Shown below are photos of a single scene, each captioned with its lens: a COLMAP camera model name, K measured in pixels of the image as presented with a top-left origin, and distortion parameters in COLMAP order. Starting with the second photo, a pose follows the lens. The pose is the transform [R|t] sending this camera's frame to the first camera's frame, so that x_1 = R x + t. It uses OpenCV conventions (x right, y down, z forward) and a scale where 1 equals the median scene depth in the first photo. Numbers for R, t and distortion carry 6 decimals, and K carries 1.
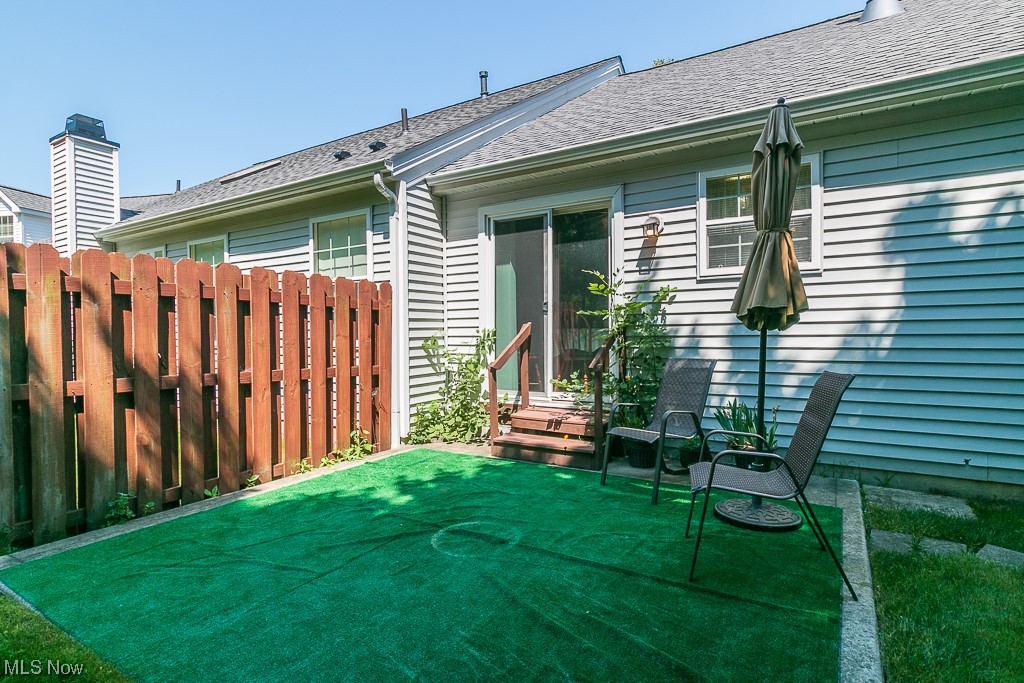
lens RADIAL K [[522.1, 0, 512.0], [0, 522.1, 341.5], [0, 0, 1]] dist [0.001237, -0.000789]
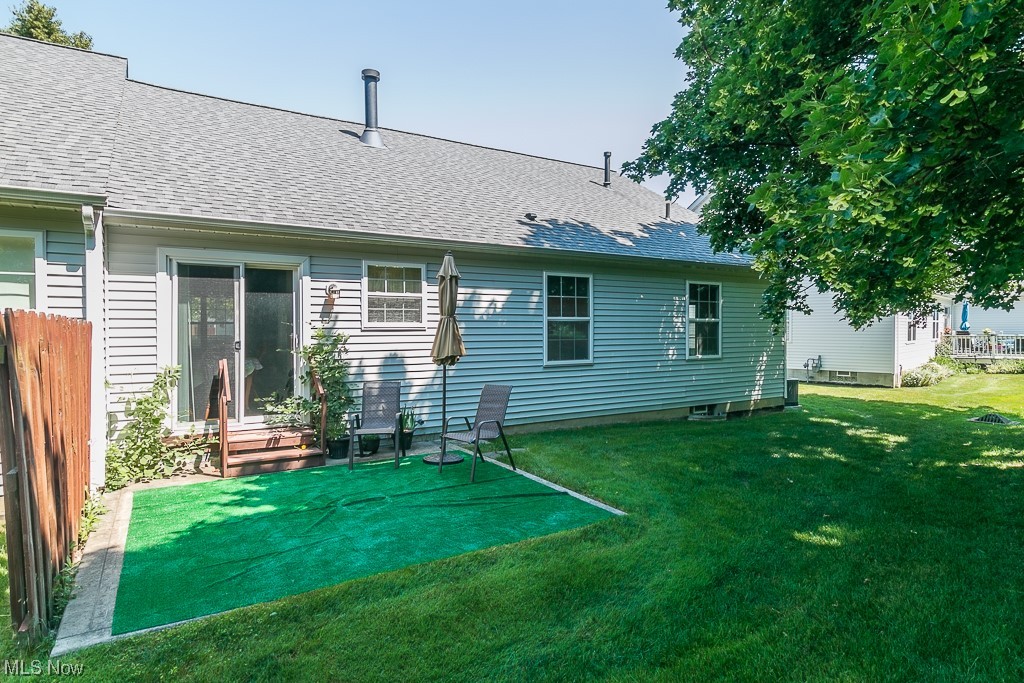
lens RADIAL K [[560.0, 0, 512.0], [0, 560.0, 341.5], [0, 0, 1]] dist [-0.000276, -0.000590]
pose [[0.451129, -0.008412, 0.892419, -0.896868], [0.016982, 0.999855, 0.000840, -0.075410], [-0.892297, 0.014776, 0.451206, -0.129832]]
